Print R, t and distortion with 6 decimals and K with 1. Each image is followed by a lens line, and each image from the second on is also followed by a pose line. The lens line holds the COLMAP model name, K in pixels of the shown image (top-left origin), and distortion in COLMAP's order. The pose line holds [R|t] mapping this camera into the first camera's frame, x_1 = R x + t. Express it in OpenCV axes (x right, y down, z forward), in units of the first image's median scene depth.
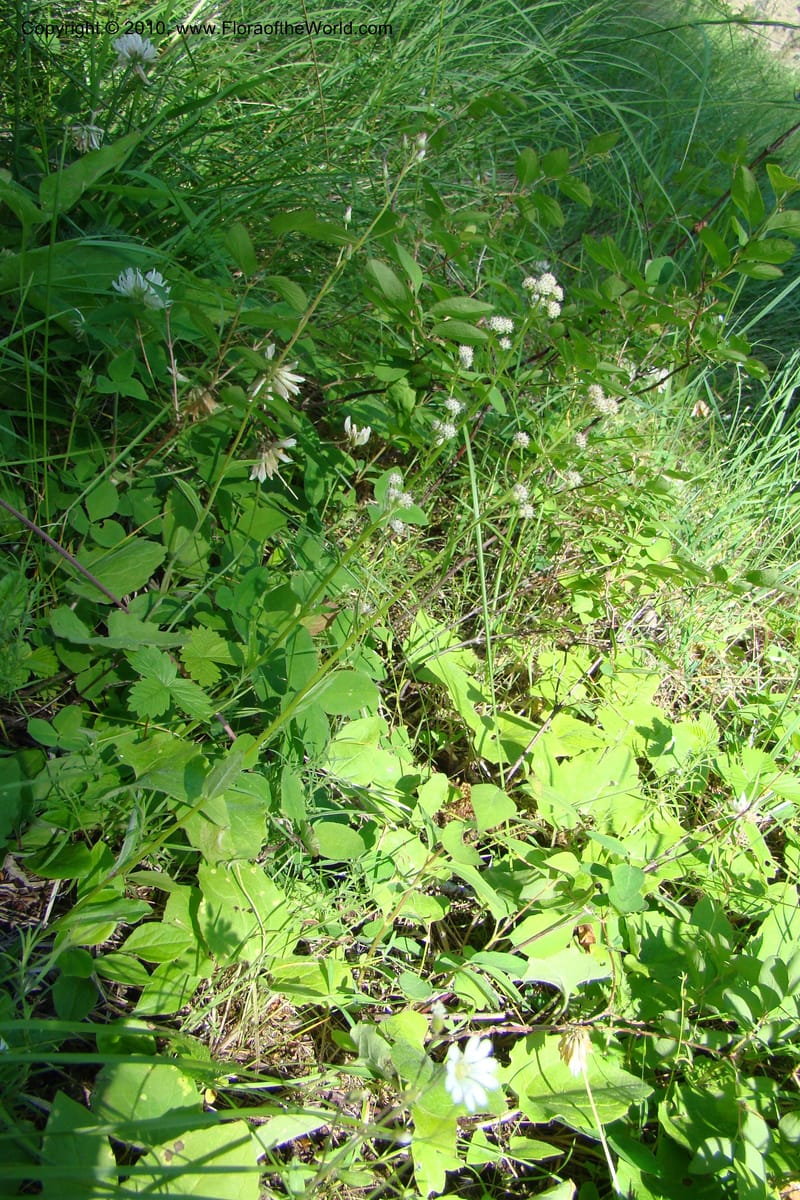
lens RADIAL K [[1109.2, 0, 398.9], [0, 1109.2, 584.4], [0, 0, 1]] dist [-0.181008, 0.115065]
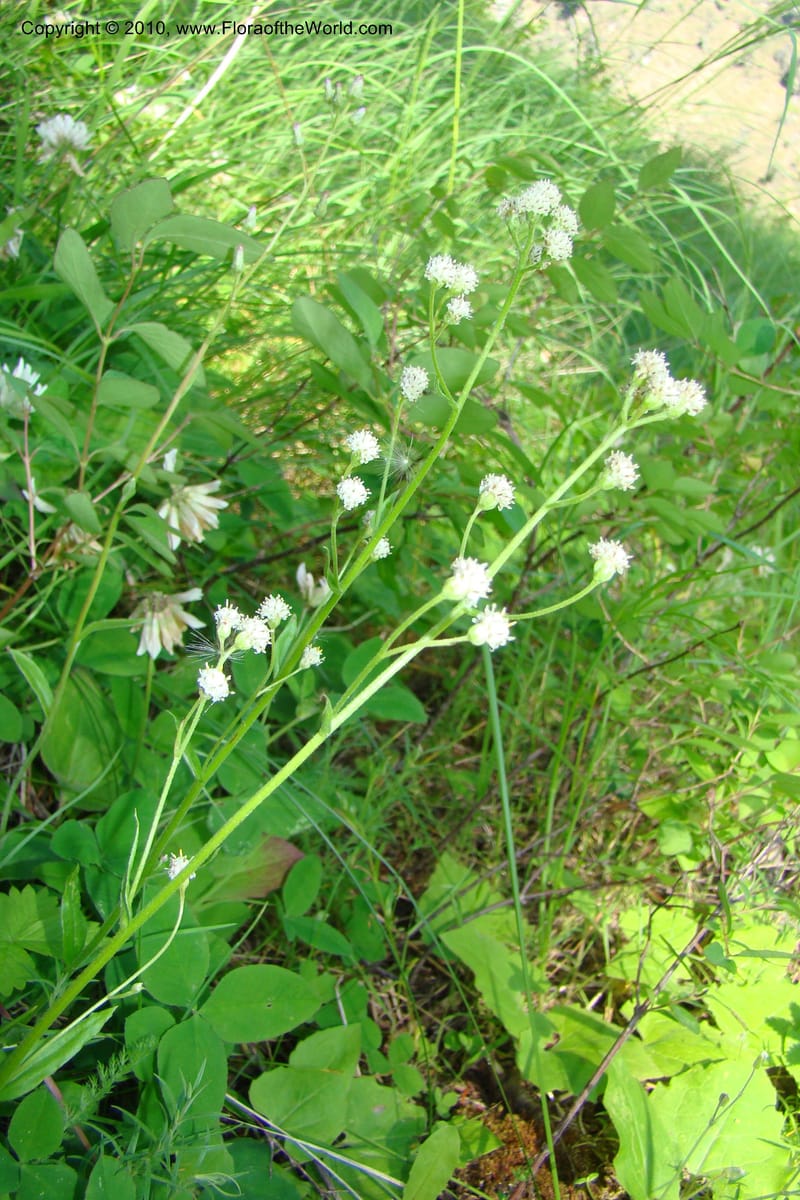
lens RADIAL K [[1130.5, 0, 403.4], [0, 1130.5, 565.8], [0, 0, 1]] dist [-0.158332, 0.013726]
pose [[0.996491, -0.034418, -0.076294, 0.057271], [0.016771, 0.975161, -0.220863, 0.001175], [0.082000, 0.218808, 0.972316, 0.290468]]
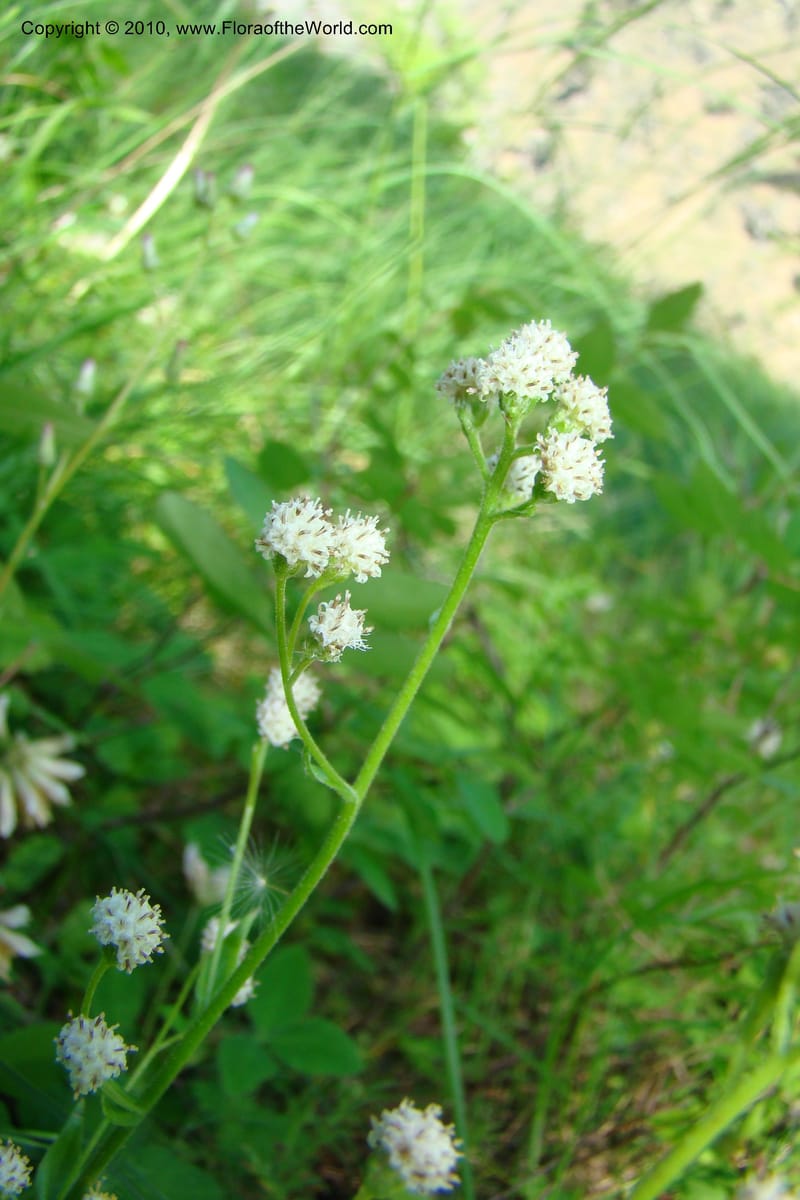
lens RADIAL K [[1130.5, 0, 403.4], [0, 1130.5, 565.8], [0, 0, 1]] dist [-0.158332, 0.013726]
pose [[0.997795, -0.042829, -0.050693, 0.064642], [0.023362, 0.941663, -0.335744, -0.086257], [0.062116, 0.333820, 0.940588, 0.432070]]
